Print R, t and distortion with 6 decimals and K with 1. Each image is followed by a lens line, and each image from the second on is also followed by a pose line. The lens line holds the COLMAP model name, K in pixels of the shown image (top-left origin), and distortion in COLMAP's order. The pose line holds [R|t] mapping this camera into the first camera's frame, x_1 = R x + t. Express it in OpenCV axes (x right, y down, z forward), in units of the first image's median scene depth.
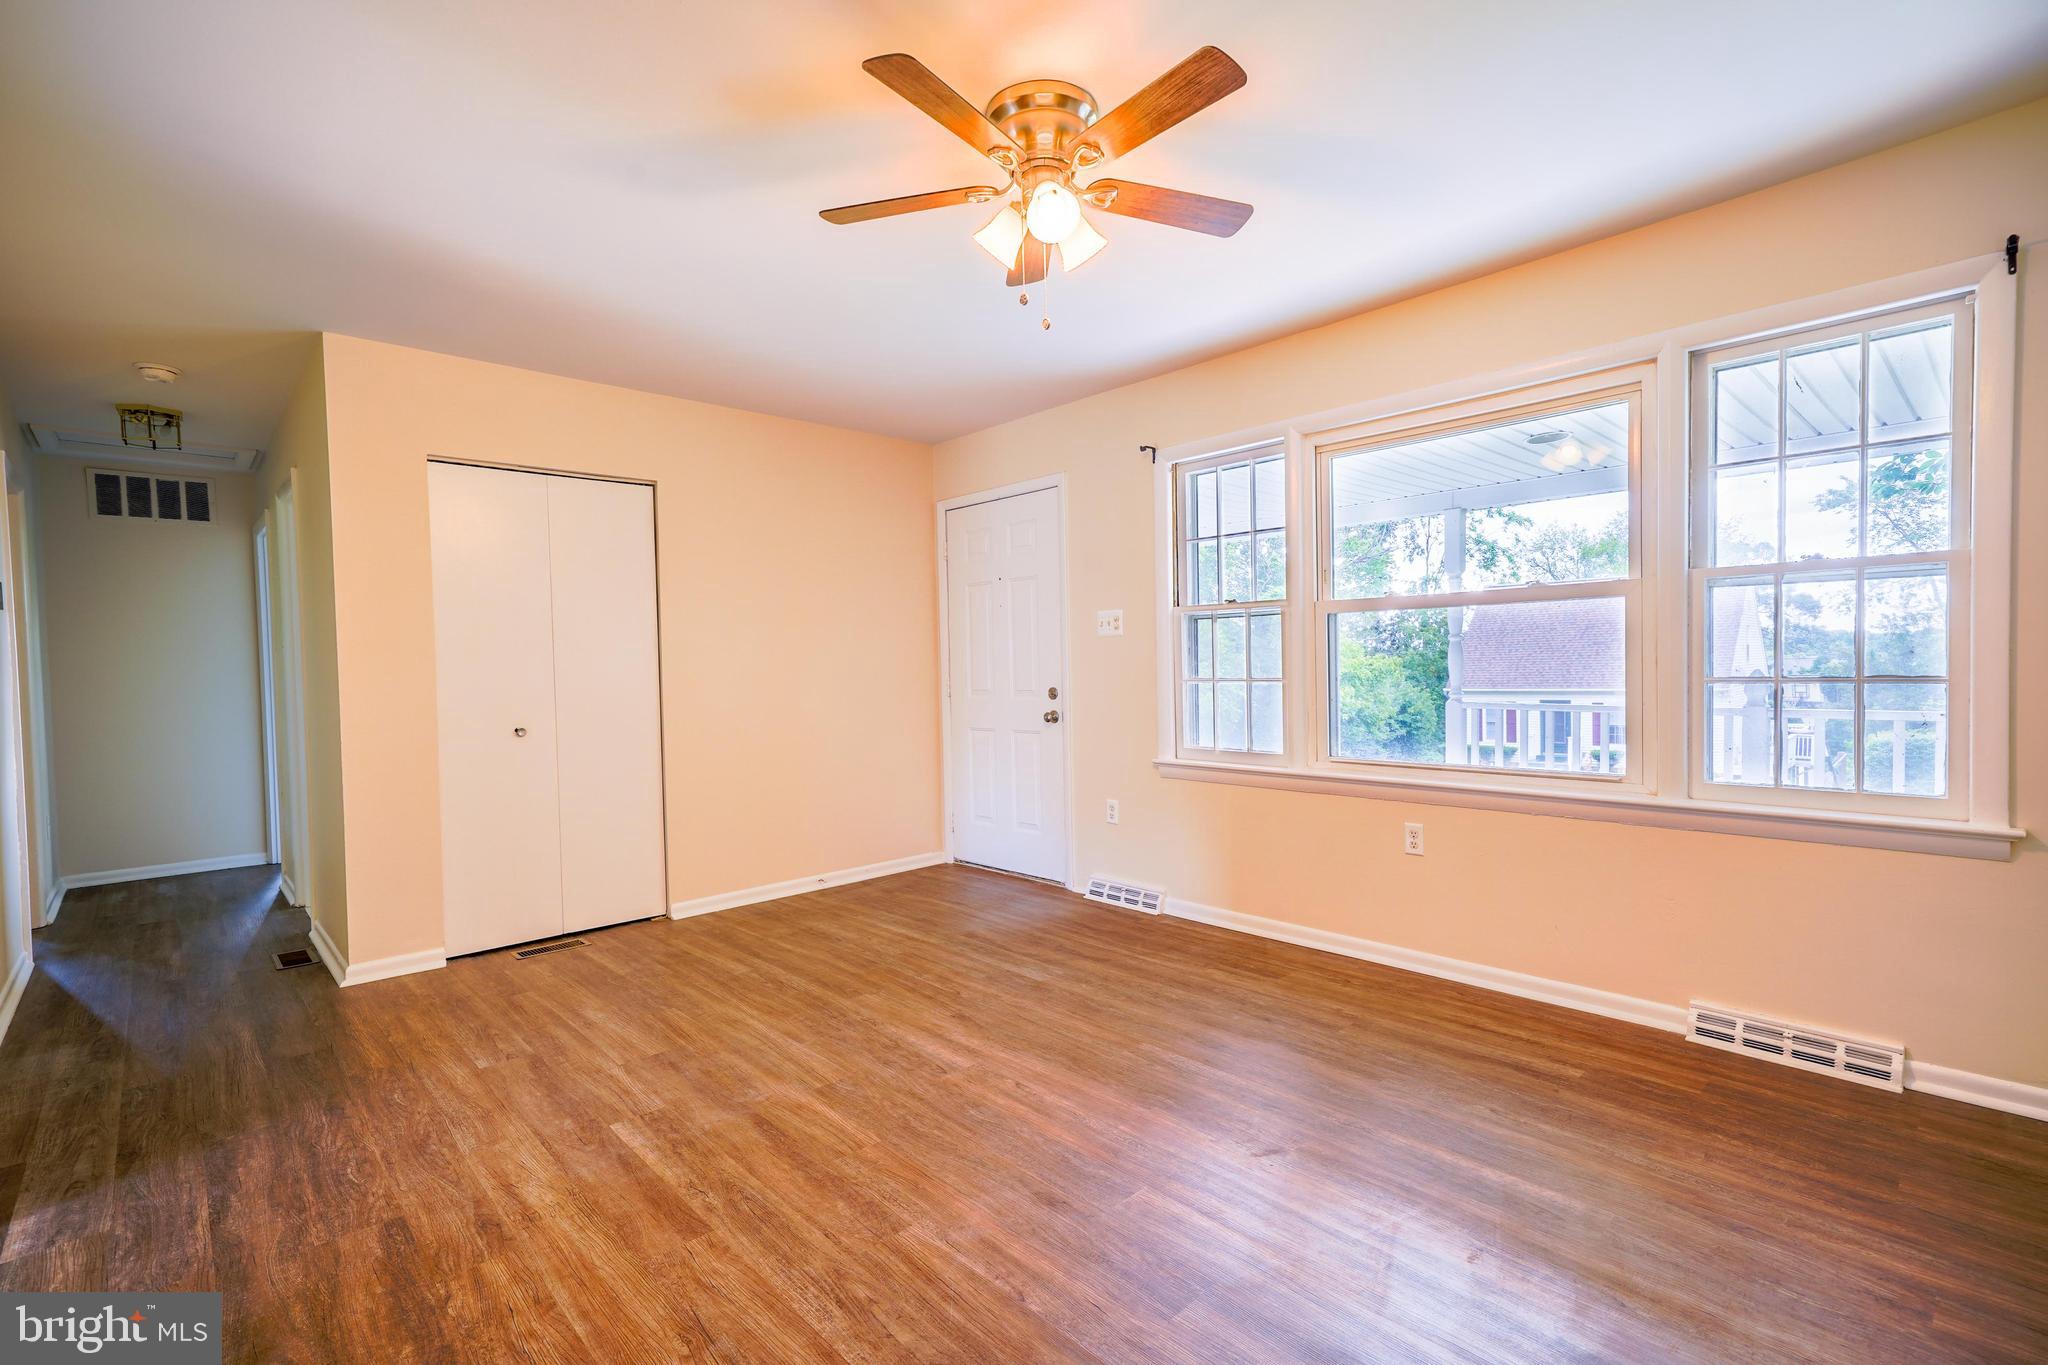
lens RADIAL K [[929.4, 0, 1029.0], [0, 929.4, 689.6], [0, 0, 1]] dist [0.007587, 0.000706]
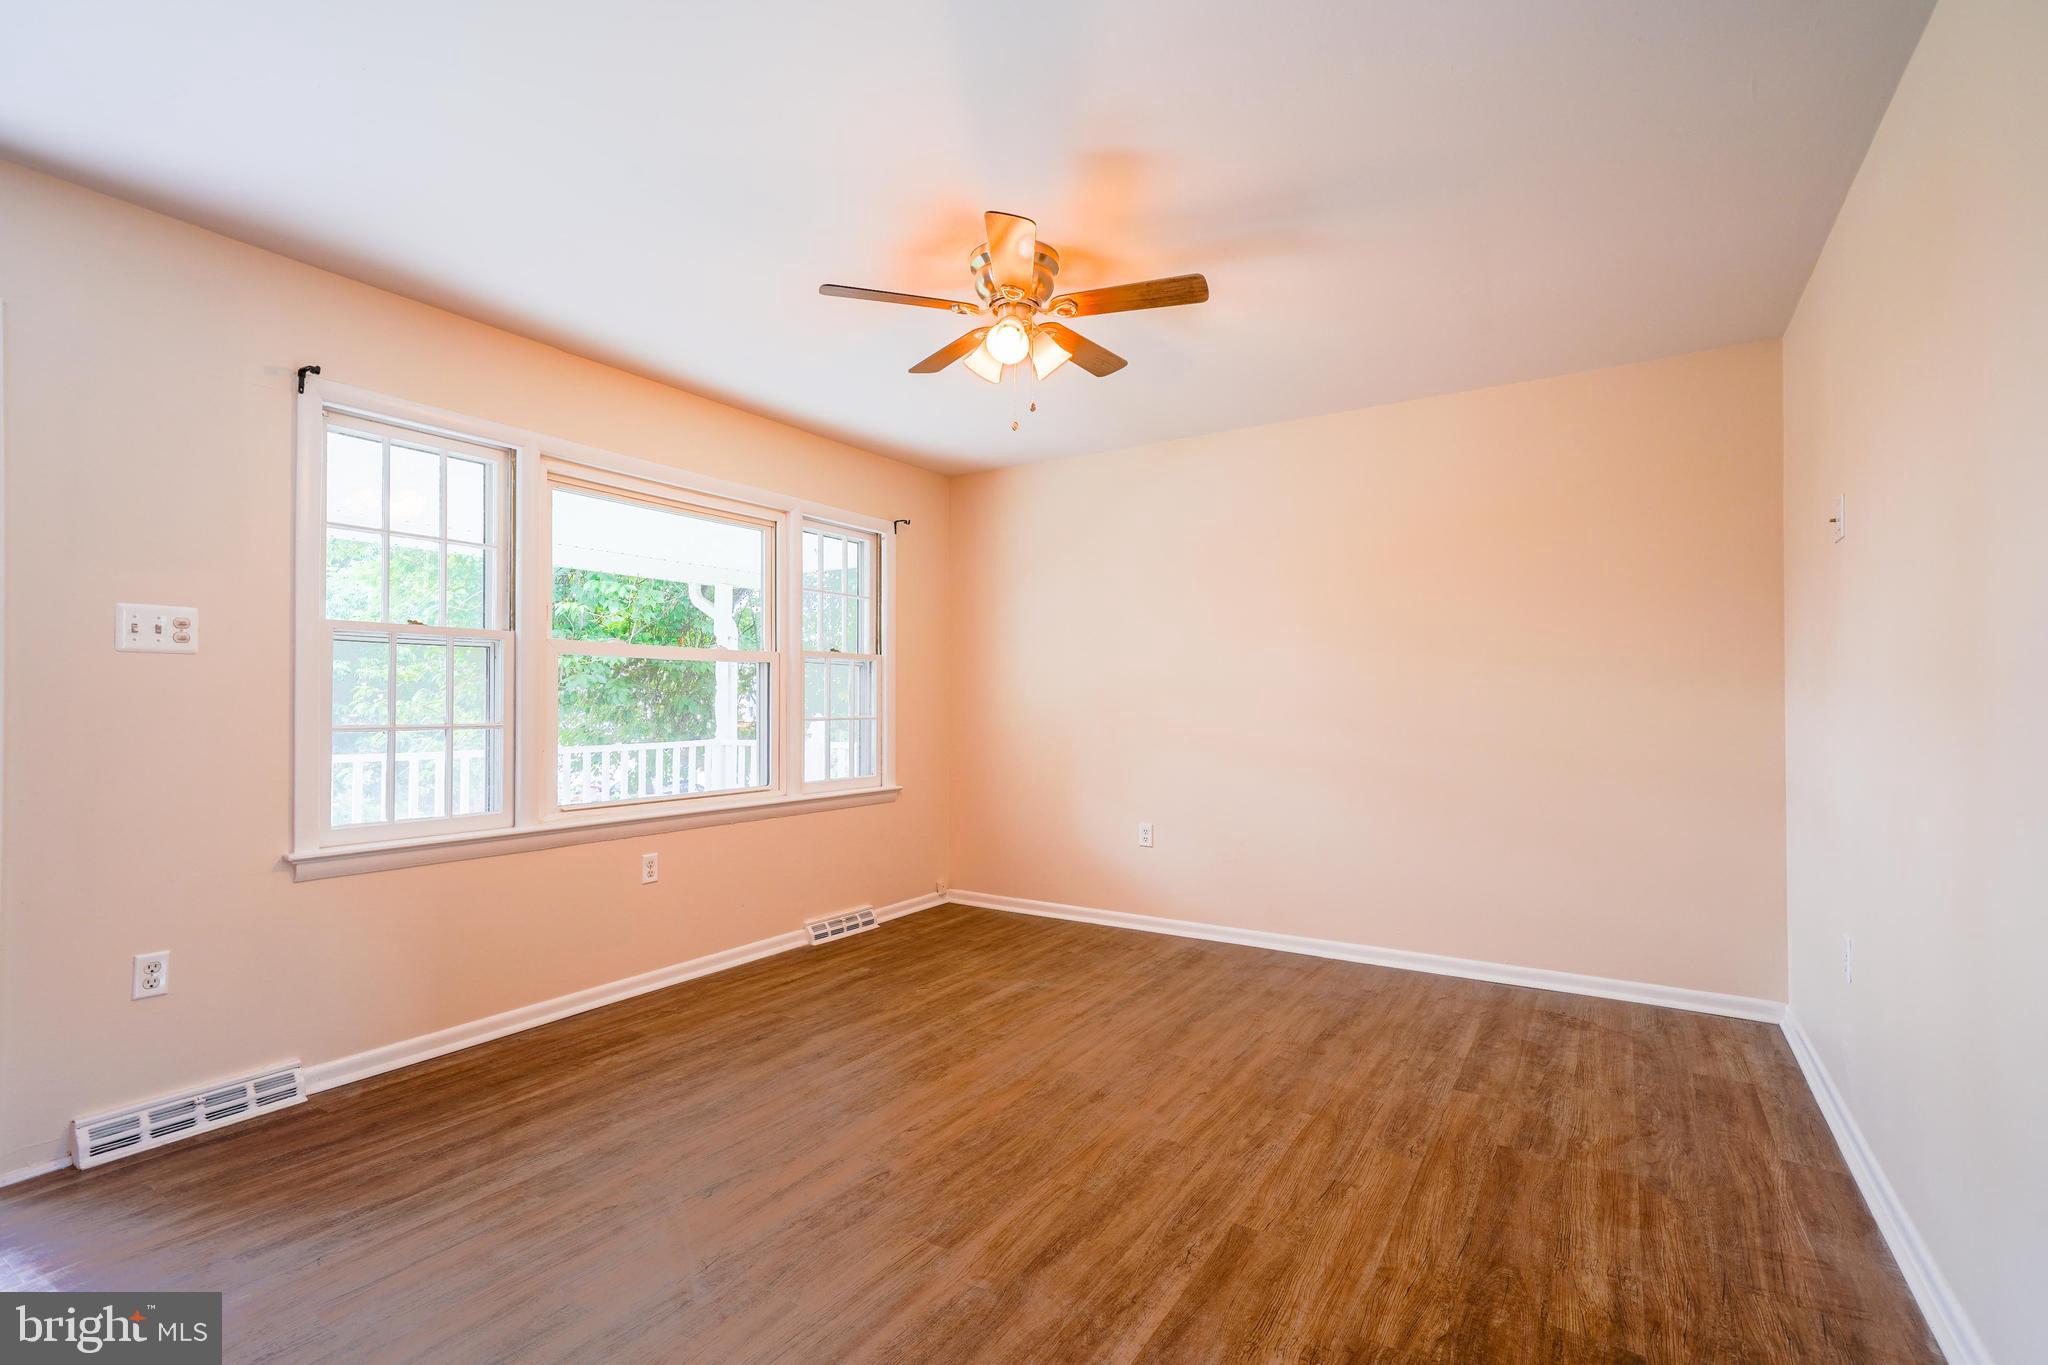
lens RADIAL K [[922.7, 0, 1028.4], [0, 922.7, 689.1], [0, 0, 1]] dist [0.007411, 0.001139]
pose [[-0.248363, 0.033538, 0.968086, -0.879793], [0.032015, 0.999139, -0.026401, -0.007497], [-0.968138, 0.024436, -0.249222, 0.980168]]
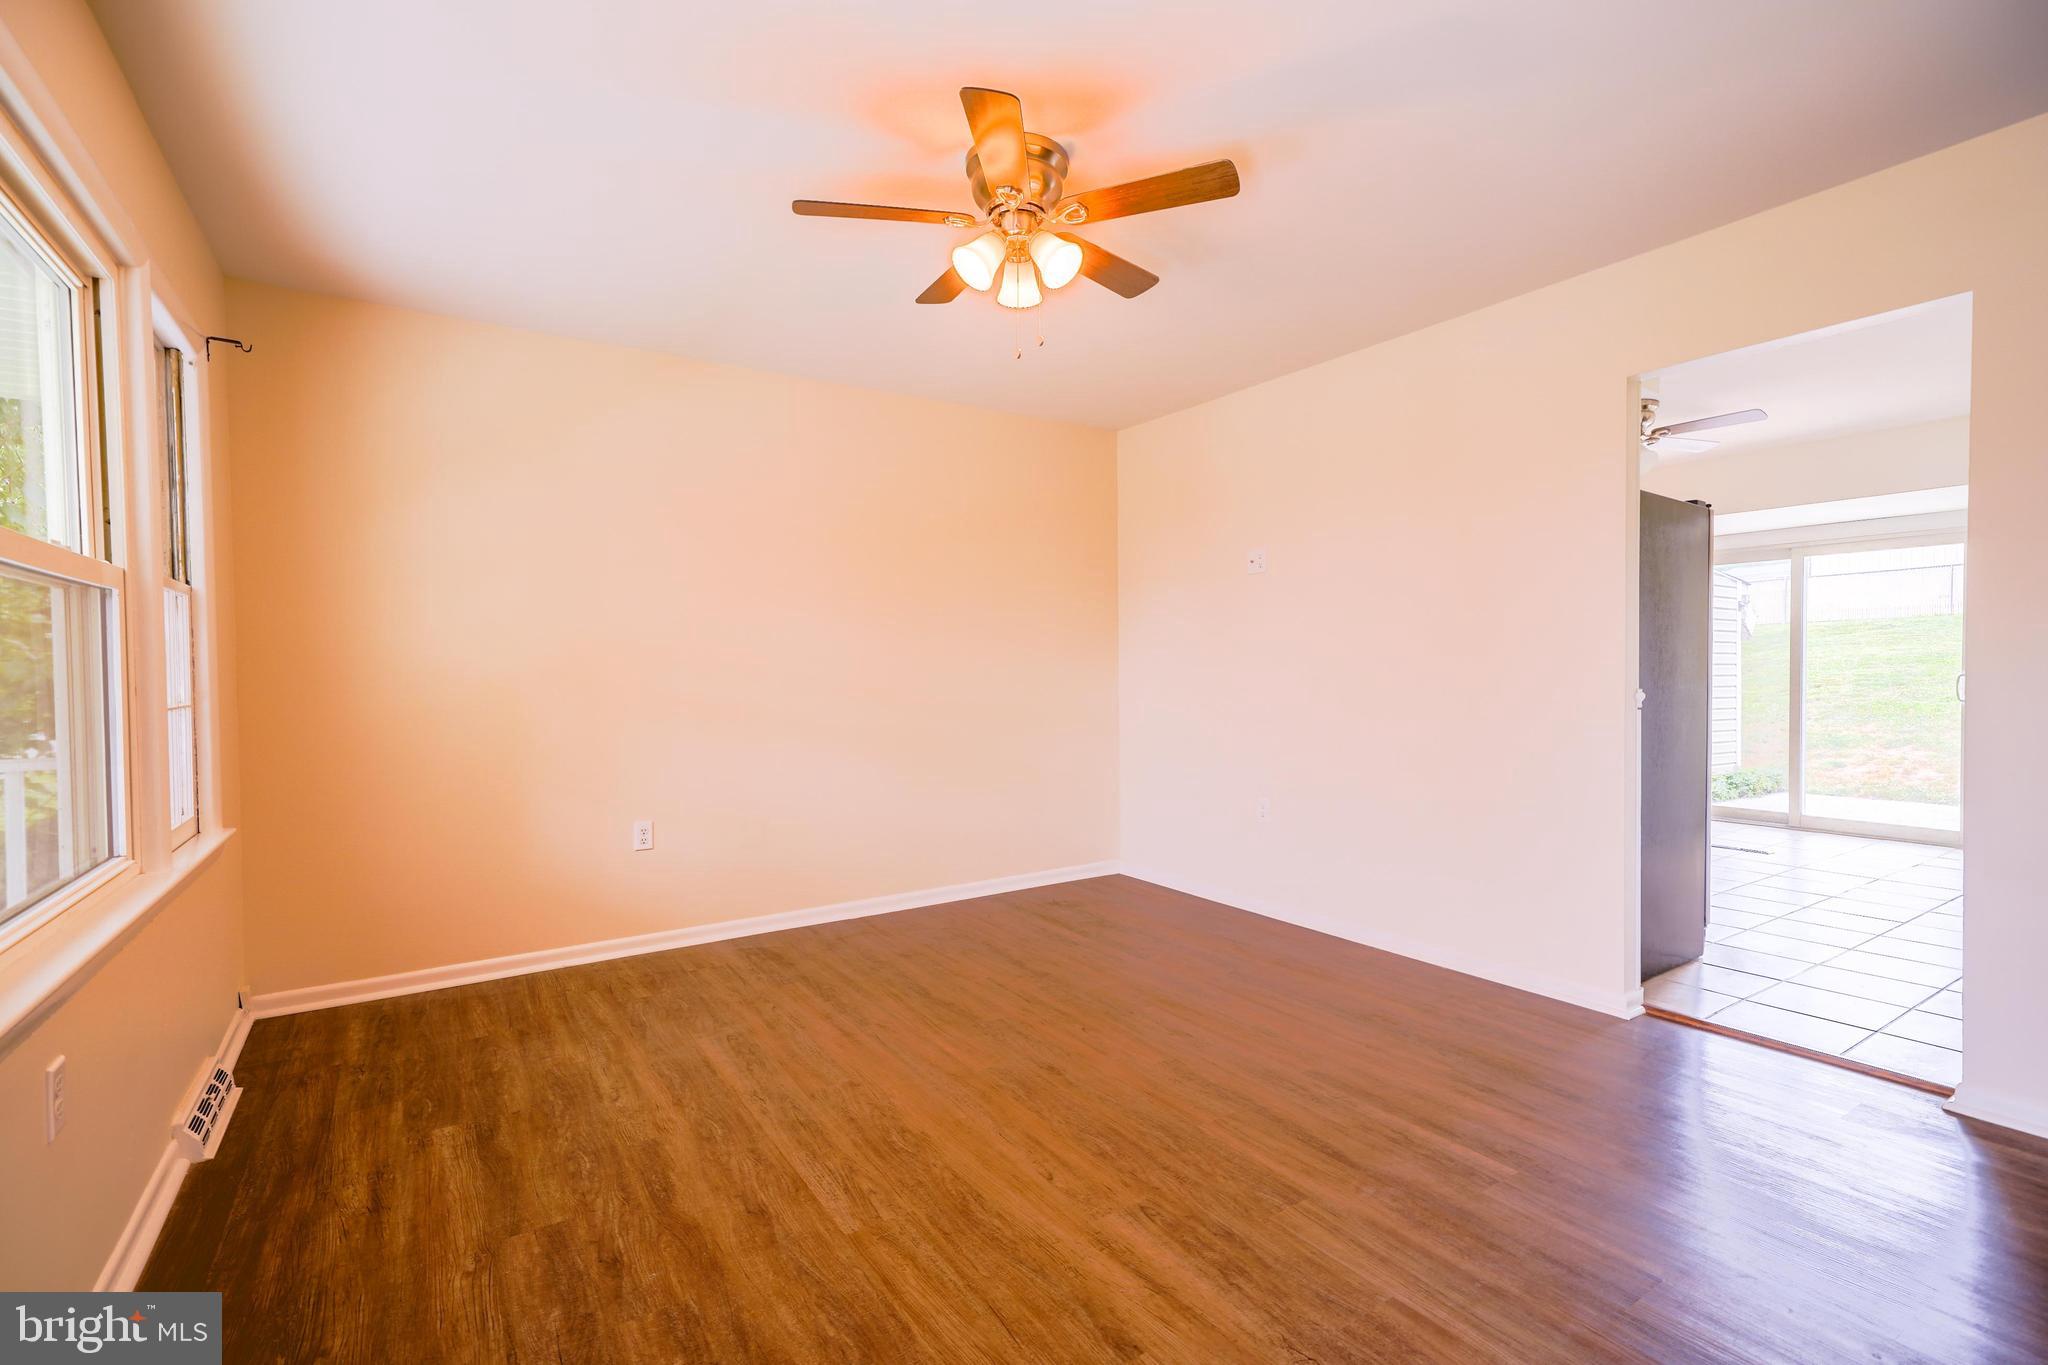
lens RADIAL K [[922.7, 0, 1028.4], [0, 922.7, 689.1], [0, 0, 1]] dist [0.007411, 0.001139]
pose [[-0.985648, 0.025912, 0.166811, -0.123155], [0.034149, 0.998325, 0.046702, -0.038099], [-0.165321, 0.051729, -0.984882, 1.571382]]
